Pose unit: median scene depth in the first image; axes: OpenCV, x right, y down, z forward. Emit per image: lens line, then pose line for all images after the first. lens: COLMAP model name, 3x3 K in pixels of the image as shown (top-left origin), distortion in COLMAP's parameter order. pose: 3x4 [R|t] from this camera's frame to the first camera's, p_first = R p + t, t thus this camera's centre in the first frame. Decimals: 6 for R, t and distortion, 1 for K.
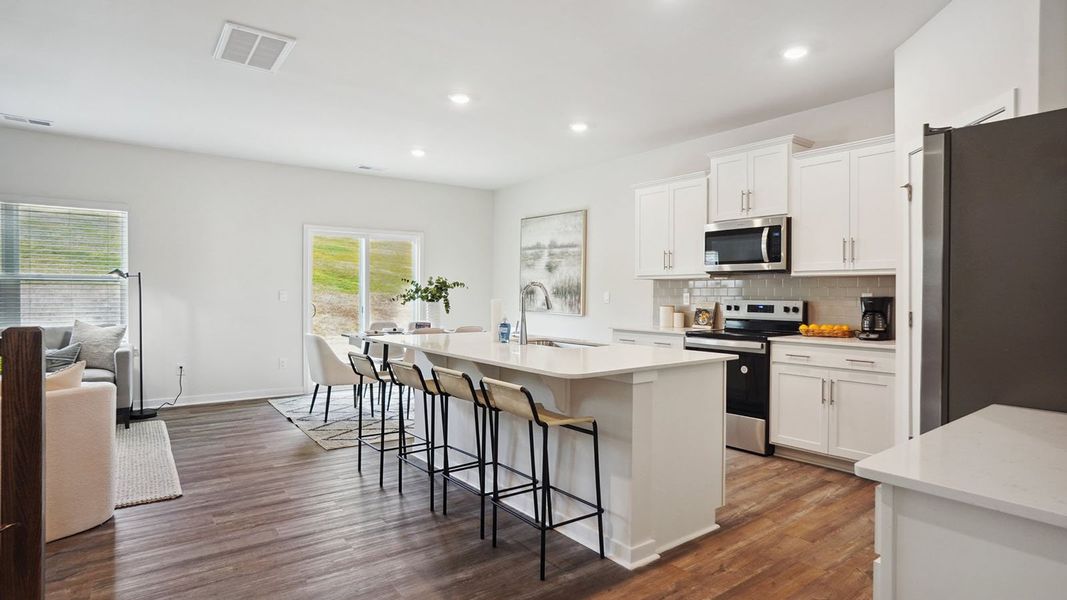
lens RADIAL K [[566.3, 0, 529.7], [0, 566.3, 302.5], [0, 0, 1]] dist [-0.071865, 0.051244]
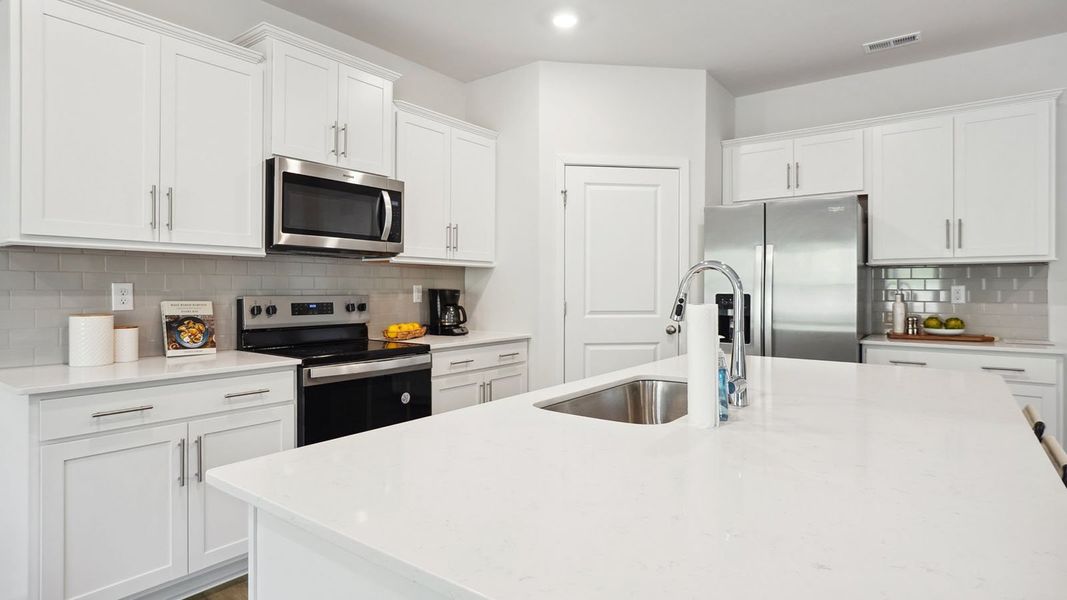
lens RADIAL K [[566.3, 0, 529.7], [0, 566.3, 302.5], [0, 0, 1]] dist [-0.071865, 0.051244]
pose [[-0.287675, -0.027635, 0.957329, -0.255621], [0.012256, 0.999396, 0.032533, -0.013013], [-0.957650, 0.021091, -0.287162, 0.868010]]
